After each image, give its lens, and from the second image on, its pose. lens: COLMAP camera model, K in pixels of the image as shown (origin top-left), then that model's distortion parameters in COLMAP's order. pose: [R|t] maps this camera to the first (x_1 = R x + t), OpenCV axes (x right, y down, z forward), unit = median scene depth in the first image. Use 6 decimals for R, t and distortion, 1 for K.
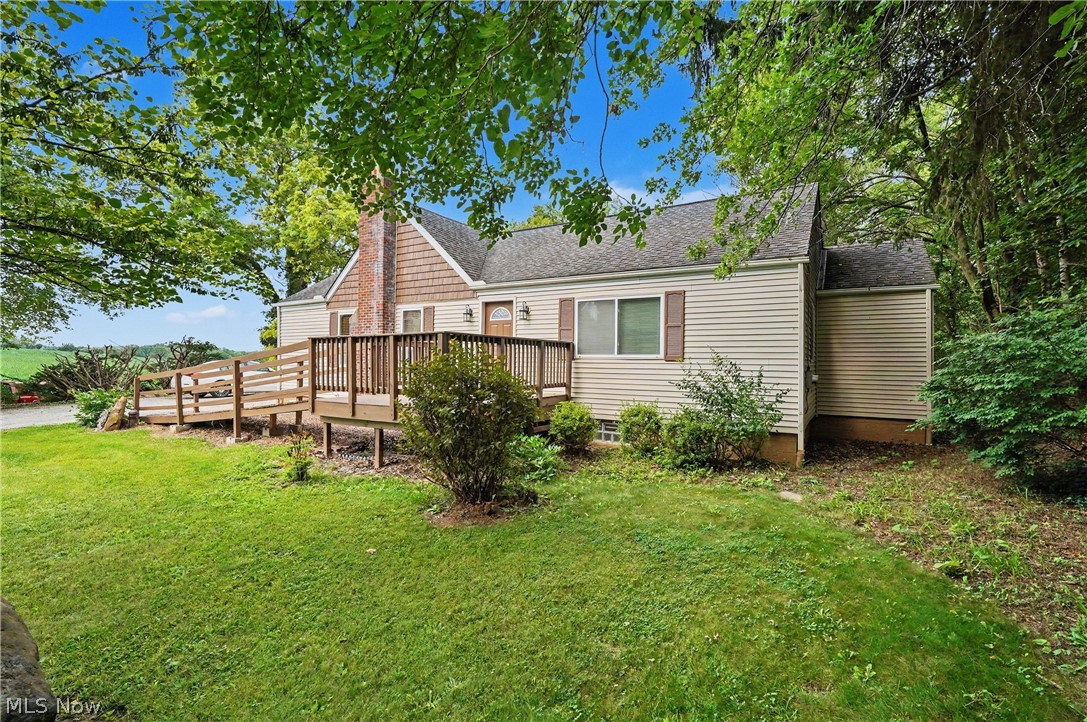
lens RADIAL K [[495.5, 0, 543.5], [0, 495.5, 361.0], [0, 0, 1]] dist [-0.008236, 0.000694]
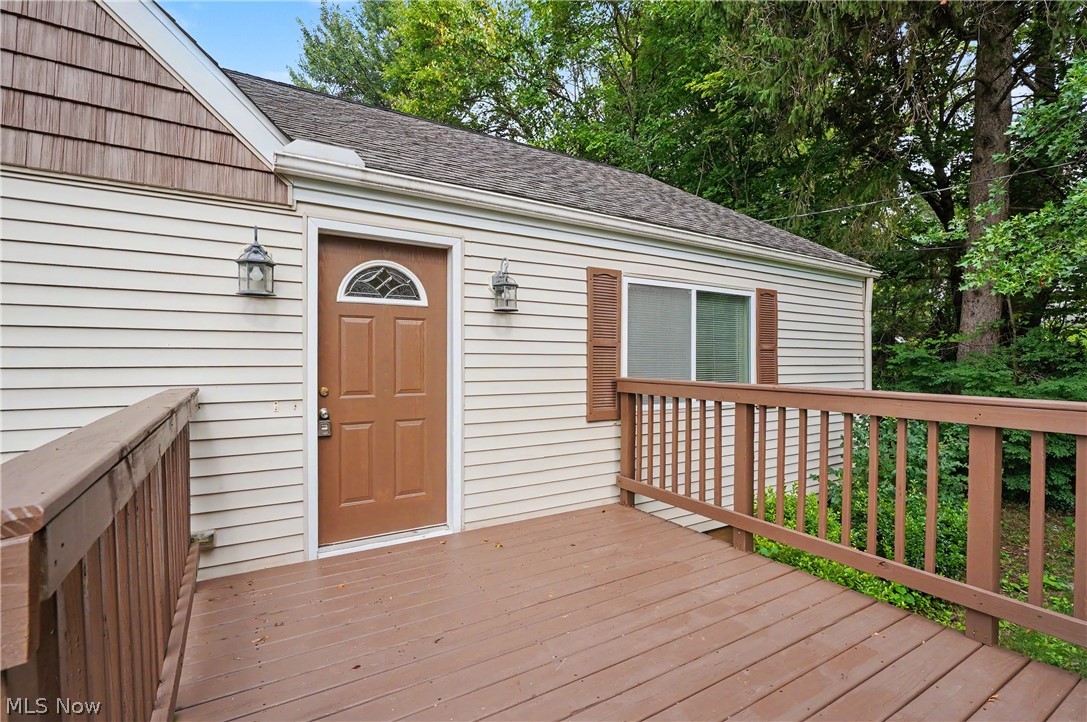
lens RADIAL K [[495.5, 0, 543.5], [0, 495.5, 361.0], [0, 0, 1]] dist [-0.008236, 0.000694]
pose [[0.478563, -0.005544, 0.878035, -0.331485], [0.000751, 0.999982, 0.005905, -0.053894], [-0.878053, -0.002167, 0.478559, 0.843520]]
